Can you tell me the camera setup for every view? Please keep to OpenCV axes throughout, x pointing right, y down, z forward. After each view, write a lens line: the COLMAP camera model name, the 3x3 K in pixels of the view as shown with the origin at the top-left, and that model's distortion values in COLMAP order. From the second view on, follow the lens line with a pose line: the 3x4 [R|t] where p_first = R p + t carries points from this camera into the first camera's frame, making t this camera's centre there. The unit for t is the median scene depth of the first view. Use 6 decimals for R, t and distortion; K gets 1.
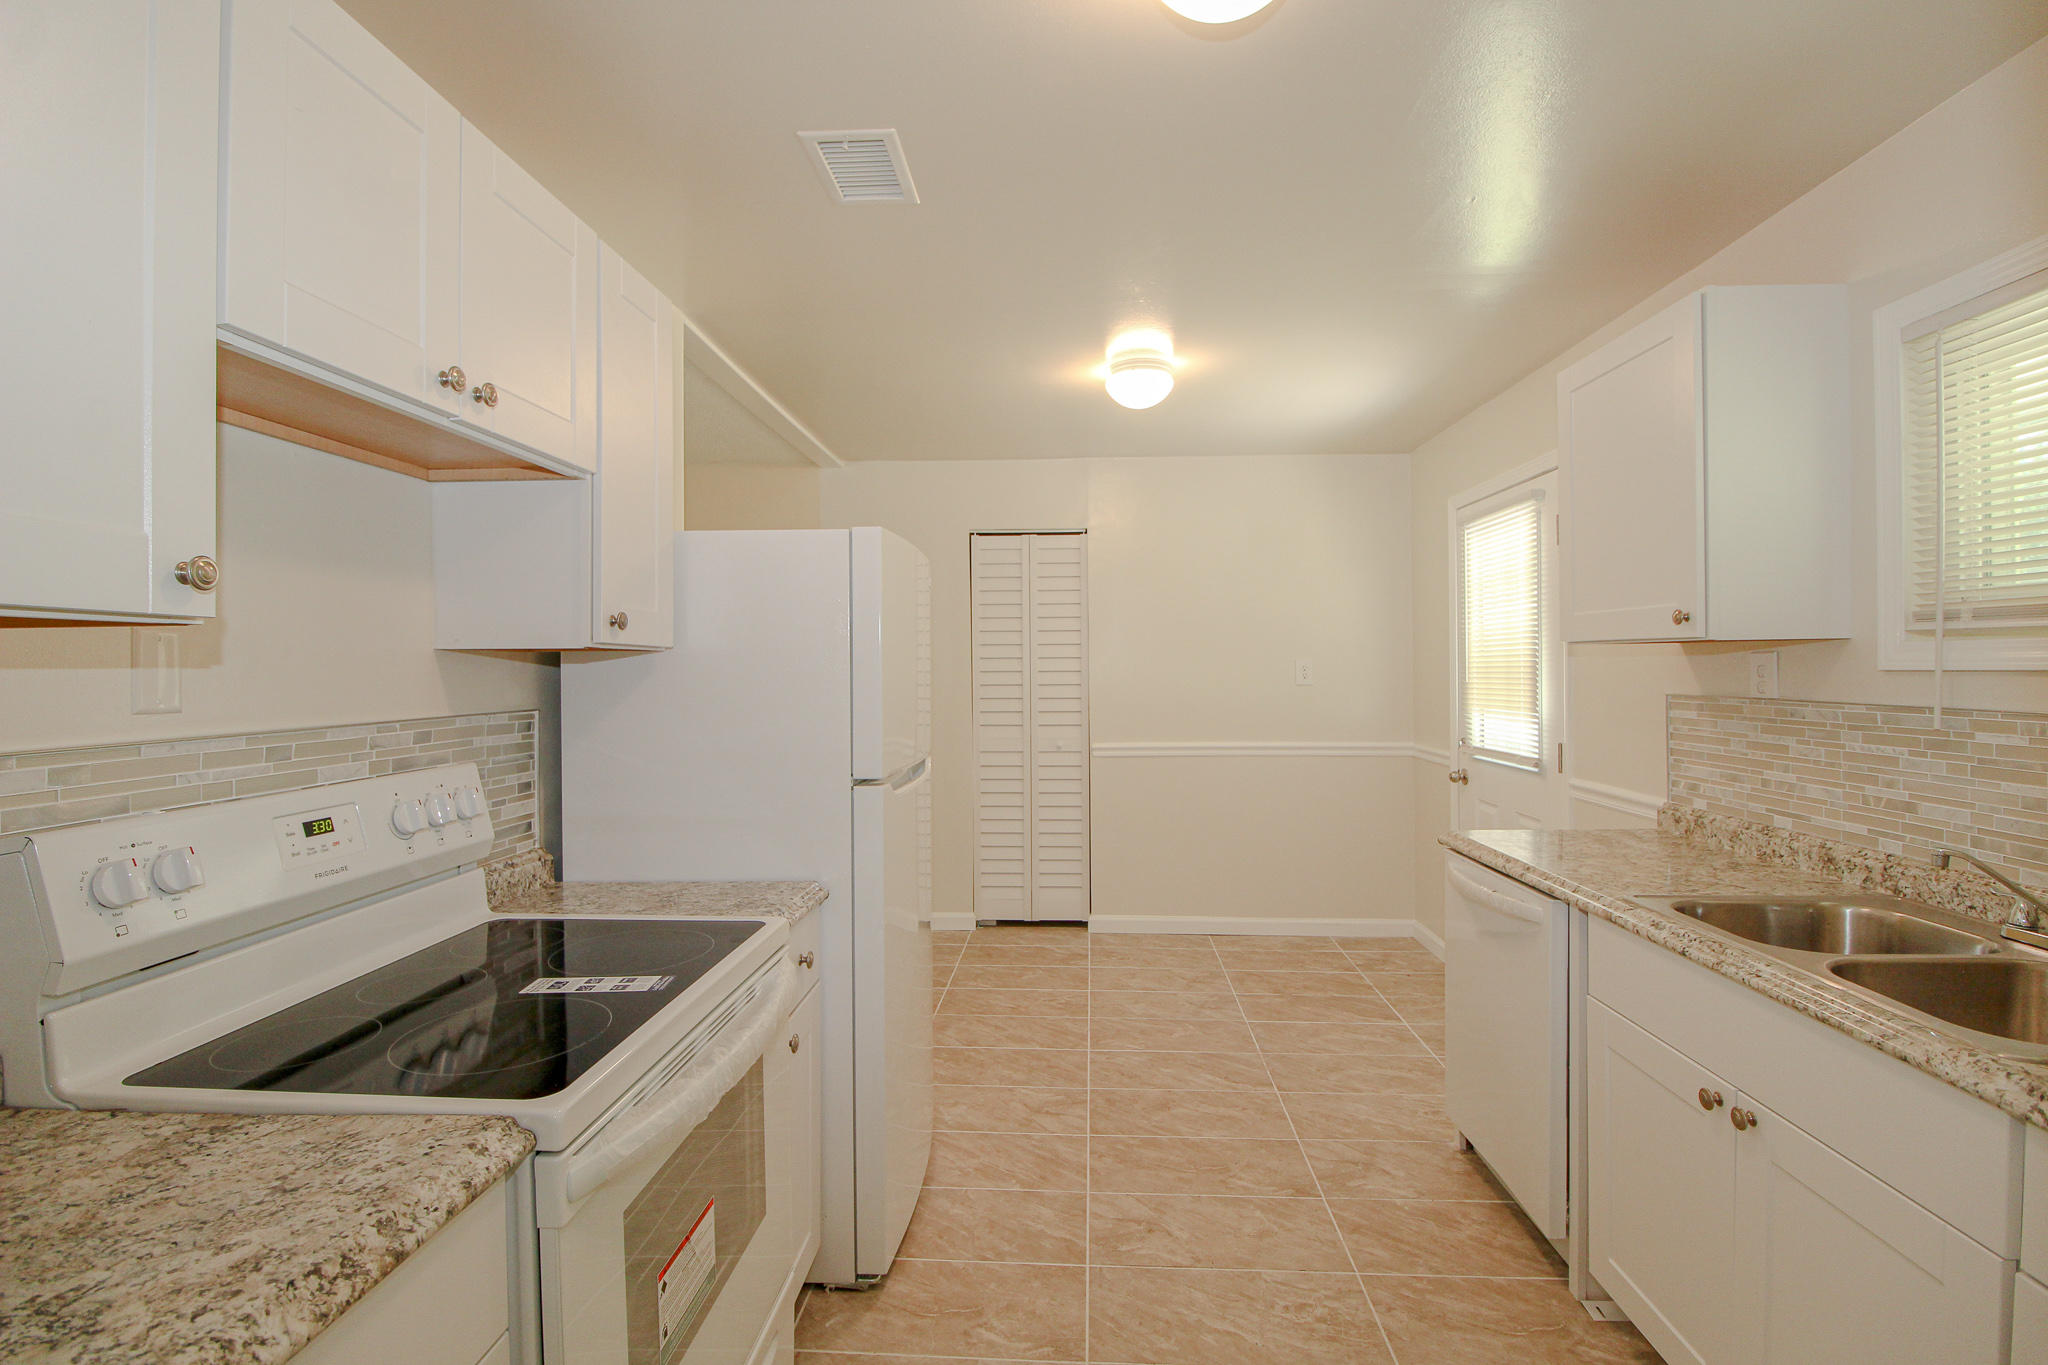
lens RADIAL K [[949.6, 0, 1038.8], [0, 949.6, 684.4], [0, 0, 1]] dist [0.001162, -0.012151]
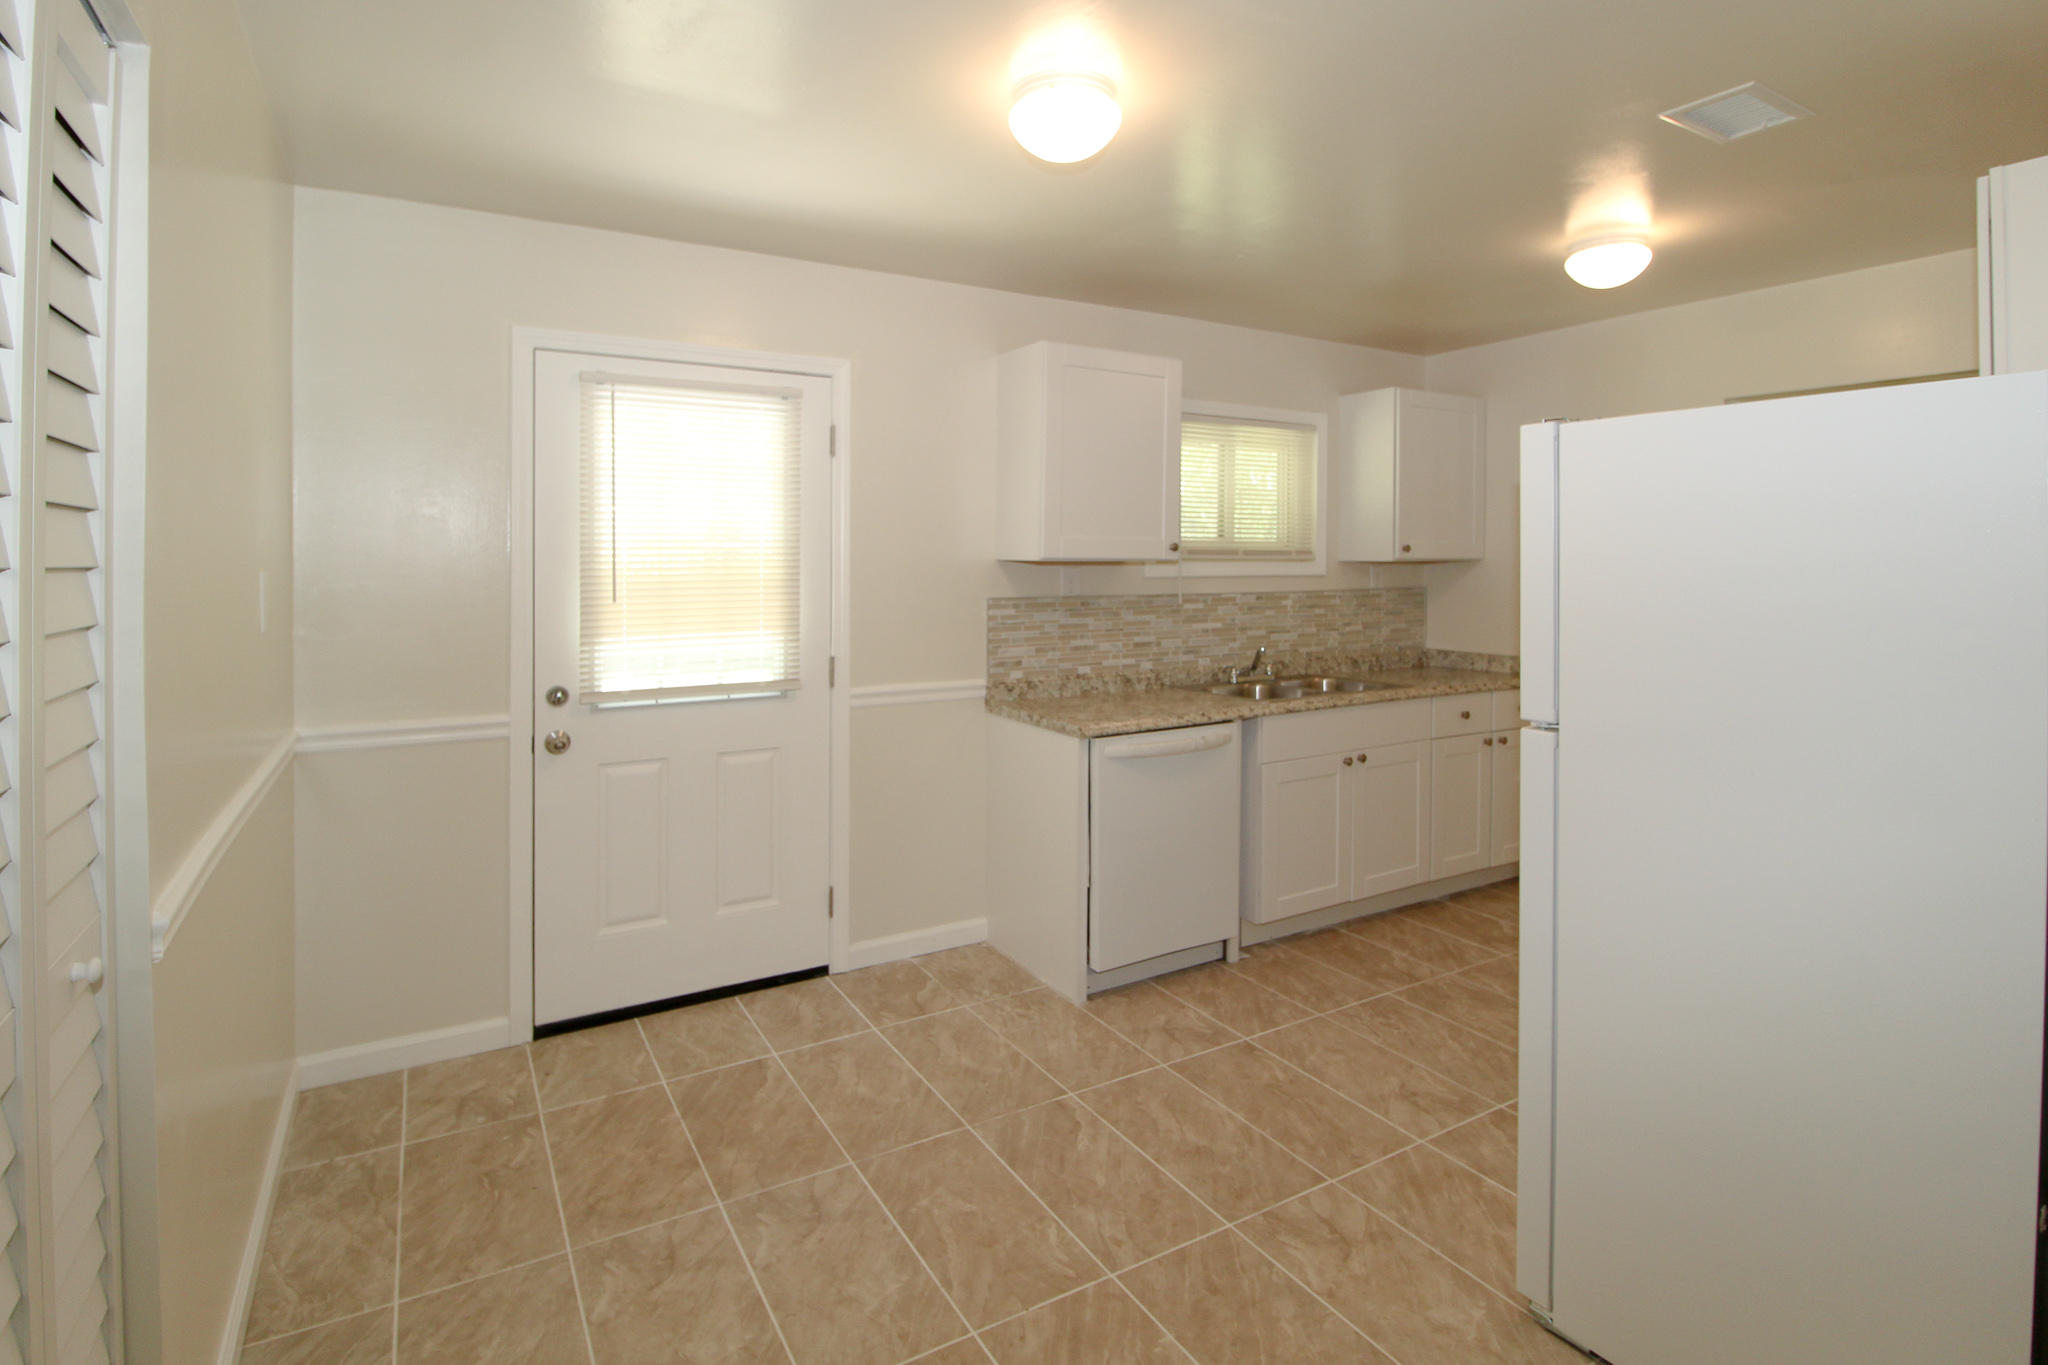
lens RADIAL K [[1000.8, 0, 983.2], [0, 1000.8, 591.7], [0, 0, 1]] dist [0.003871, -0.013333]
pose [[-0.528939, -0.017865, 0.848472, -0.608017], [0.022271, 0.999142, 0.034921, -0.056575], [-0.848367, 0.037368, -0.528088, 2.078835]]
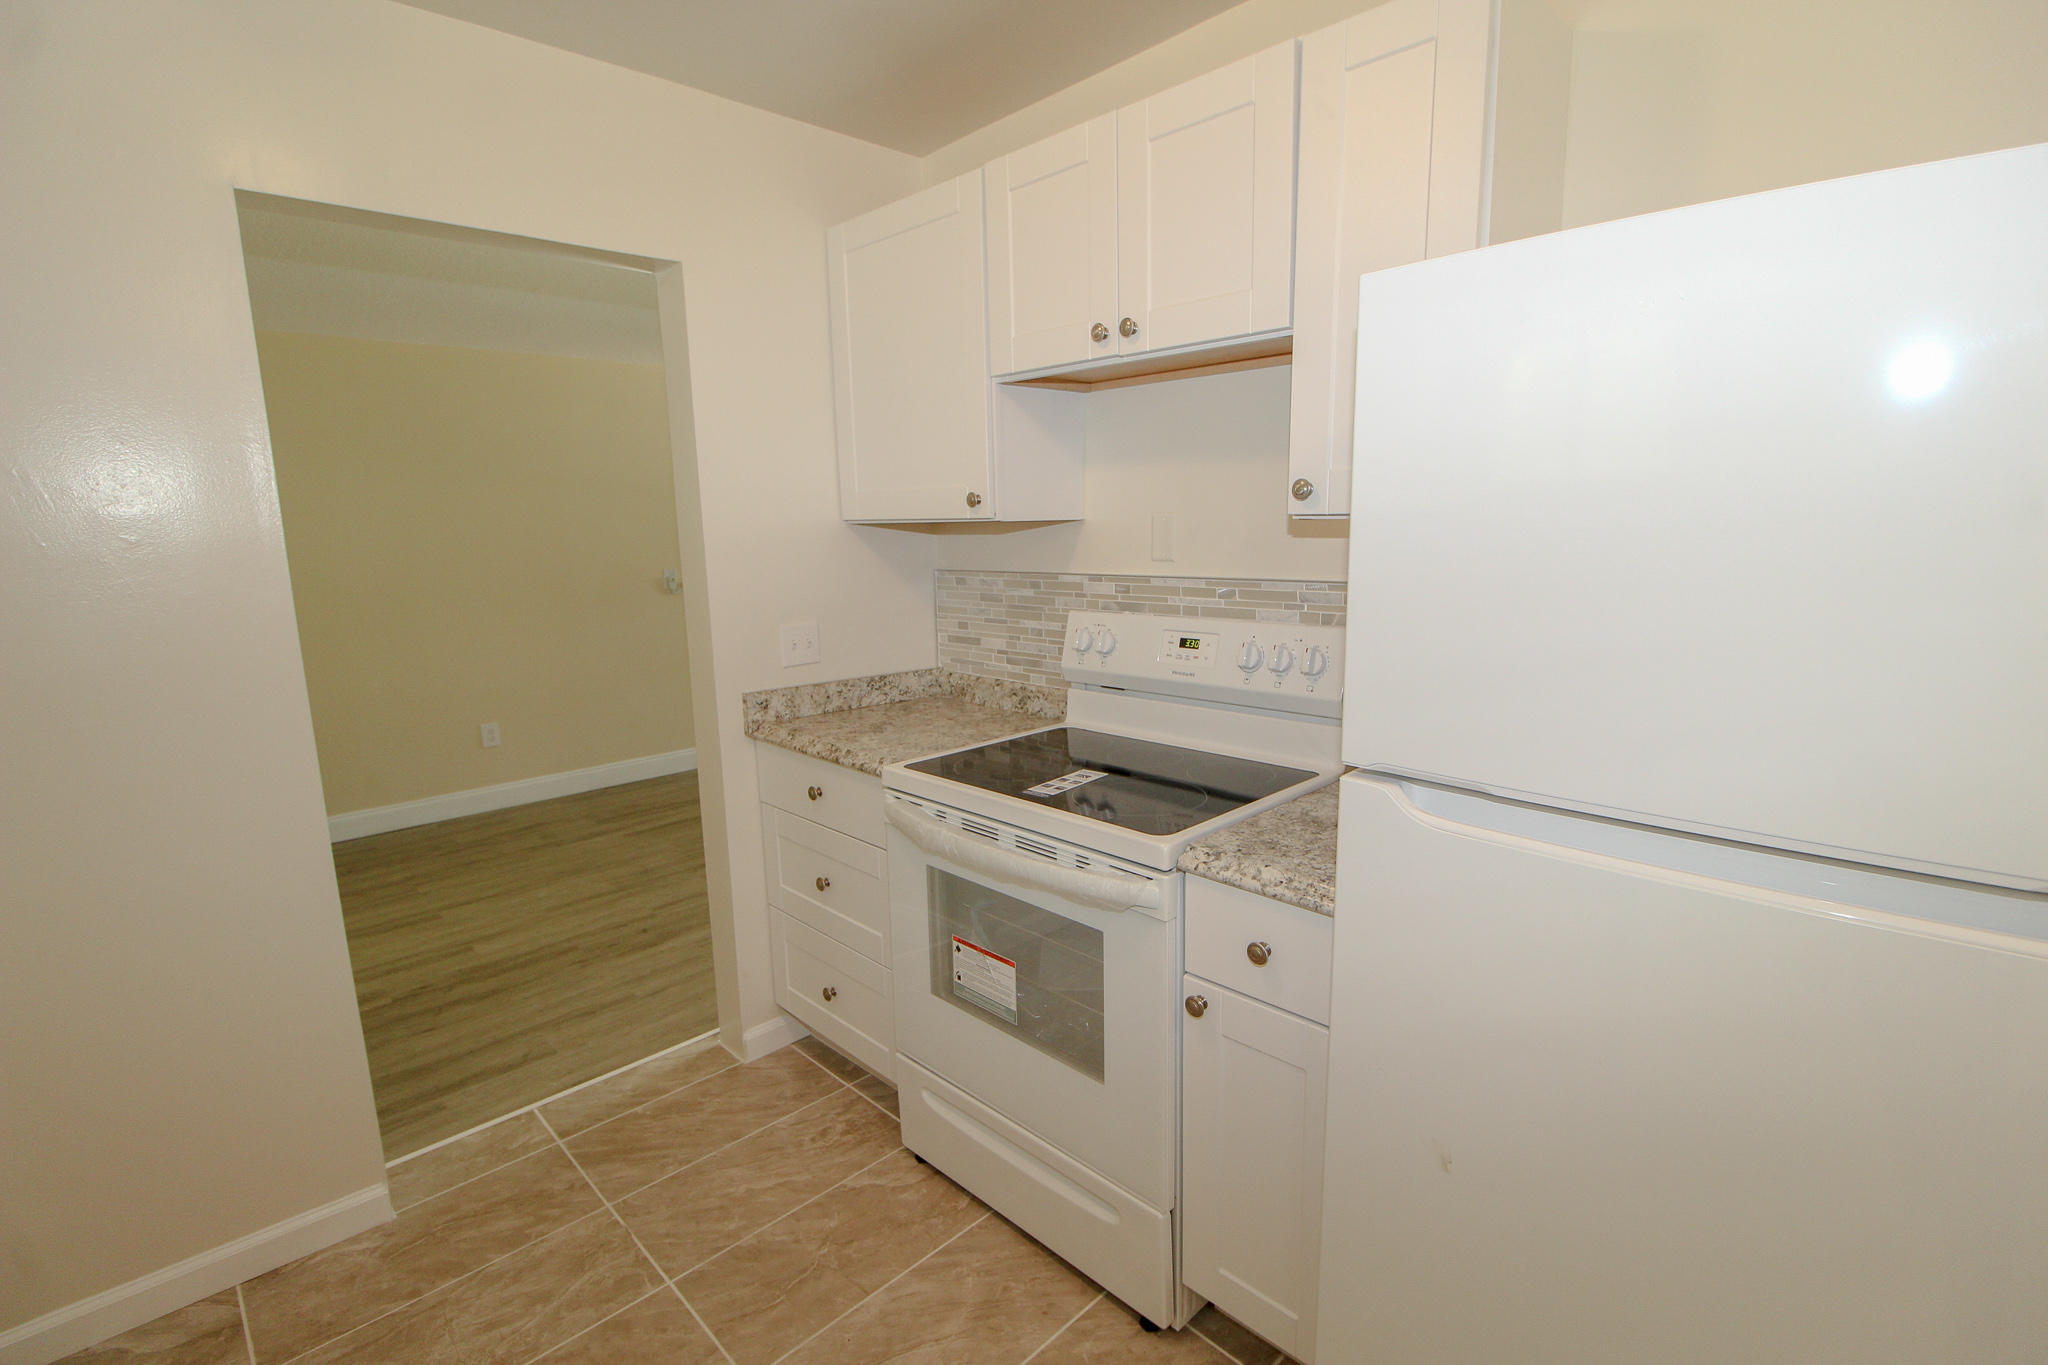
lens RADIAL K [[949.6, 0, 1038.8], [0, 949.6, 684.4], [0, 0, 1]] dist [0.001162, -0.012151]
pose [[-0.674773, 0.151677, -0.722271, 0.316283], [0.015555, 0.981359, 0.191553, -0.049538], [0.737861, 0.118020, -0.664554, 1.134146]]
